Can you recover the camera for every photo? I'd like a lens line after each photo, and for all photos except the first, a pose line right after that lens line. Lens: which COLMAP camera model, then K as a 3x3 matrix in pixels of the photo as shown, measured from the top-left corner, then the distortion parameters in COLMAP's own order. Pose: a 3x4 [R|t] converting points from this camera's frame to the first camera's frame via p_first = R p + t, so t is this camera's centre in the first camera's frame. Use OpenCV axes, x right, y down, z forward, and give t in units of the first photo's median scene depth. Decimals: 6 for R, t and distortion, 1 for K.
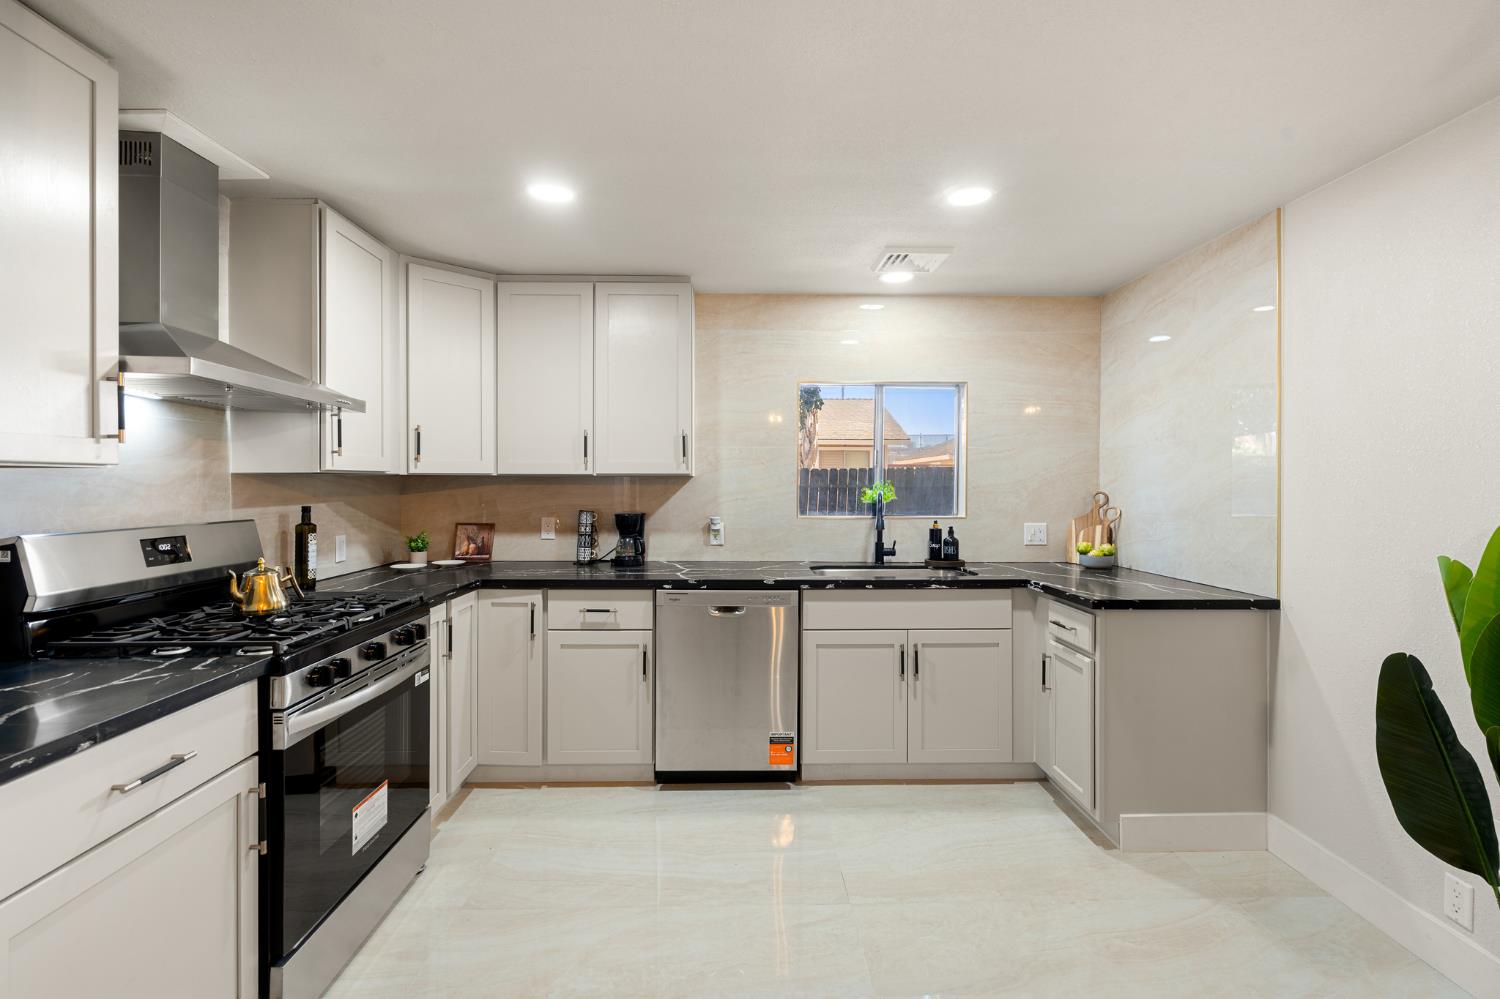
lens RADIAL K [[683.8, 0, 749.3], [0, 683.8, 481.8], [0, 0, 1]] dist [-0.003406, 0.000182]
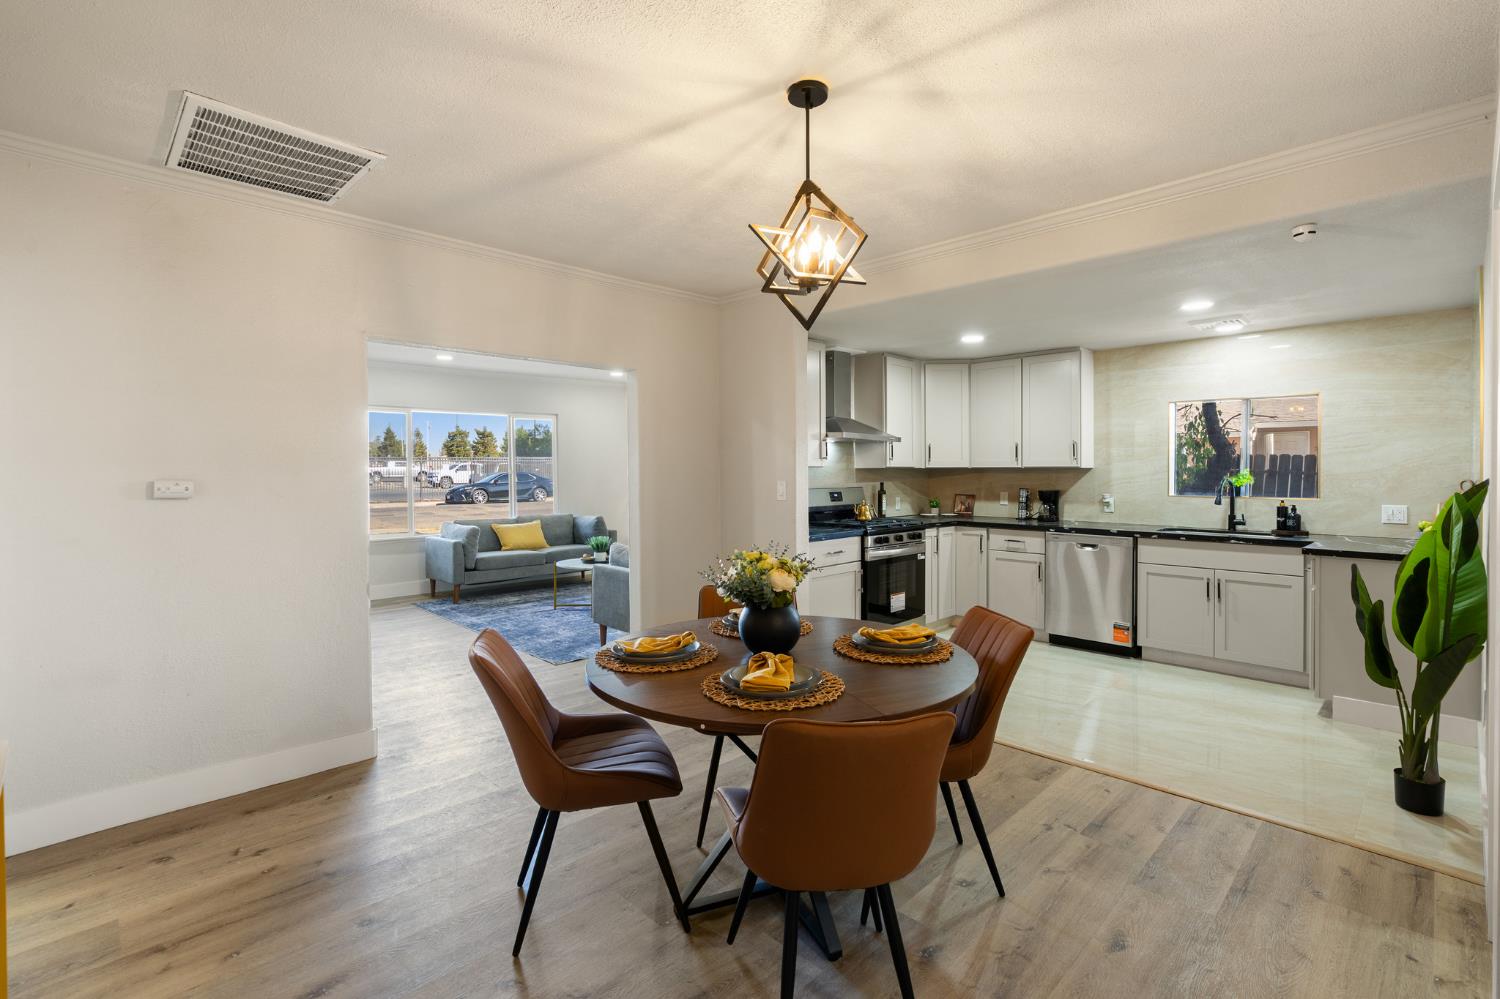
lens RADIAL K [[689.8, 0, 758.1], [0, 689.8, 486.6], [0, 0, 1]] dist [-0.004220, -0.000242]
pose [[0.697156, 0.014189, -0.716779, 0.608633], [0.002834, 0.999742, 0.022547, -0.003340], [0.716914, -0.017750, 0.696936, -0.769456]]
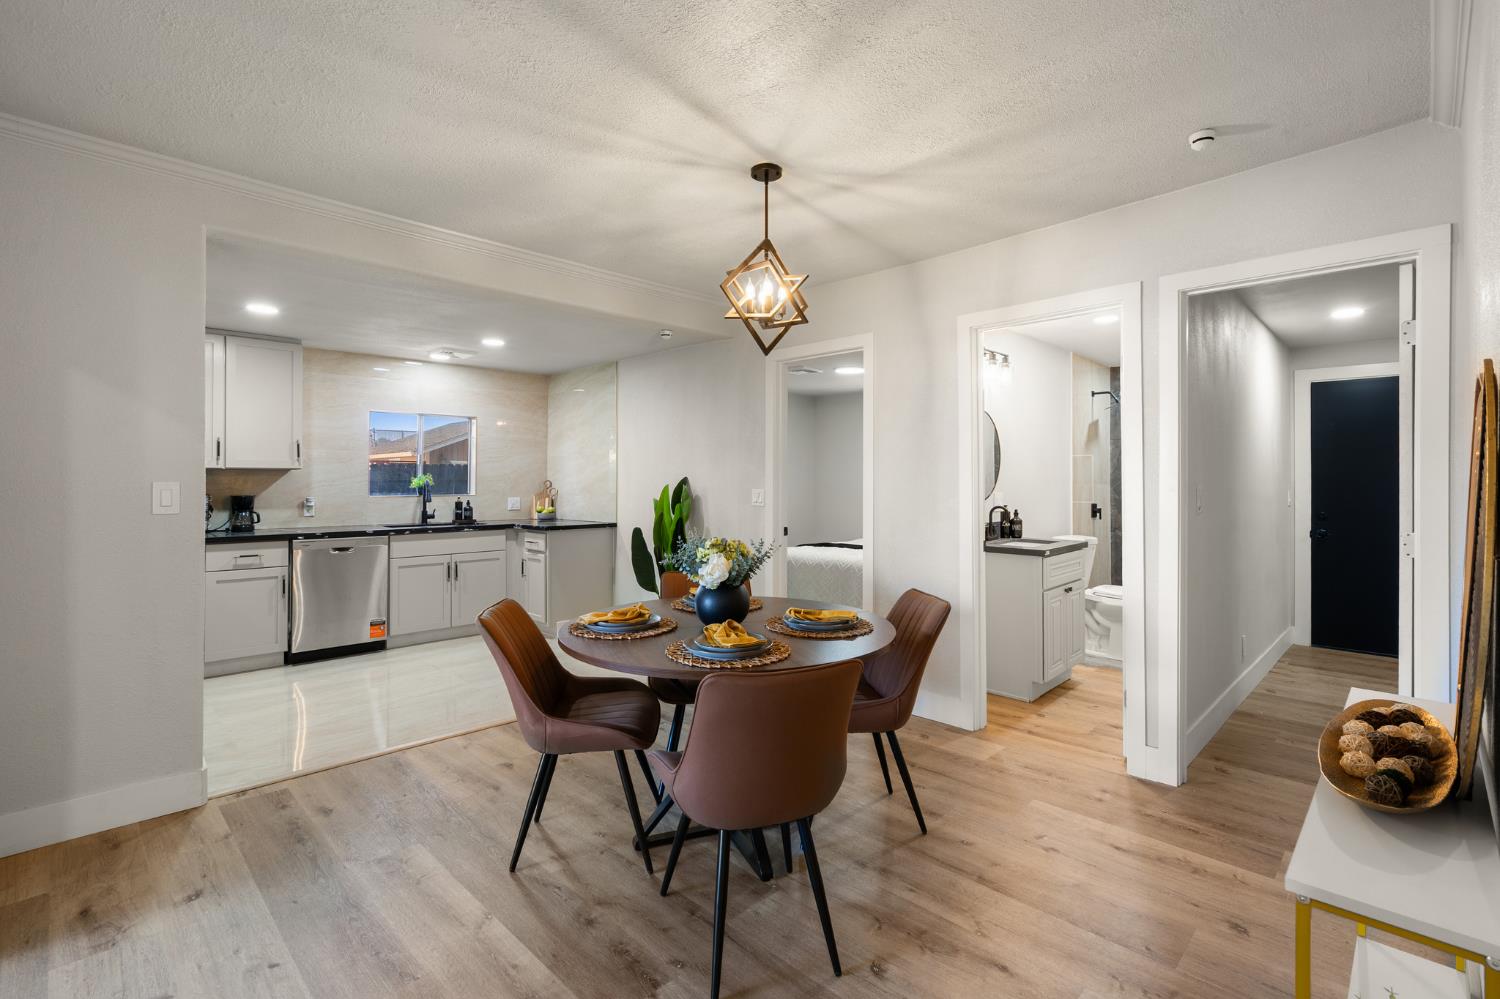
lens RADIAL K [[679.1, 0, 749.6], [0, 679.1, 487.8], [0, 0, 1]] dist [-0.003642, 0.000501]
pose [[0.719344, -0.008870, 0.694598, -0.452560], [-0.000208, 0.999916, 0.012984, 0.013073], [-0.694654, -0.009484, 0.719281, -0.860482]]
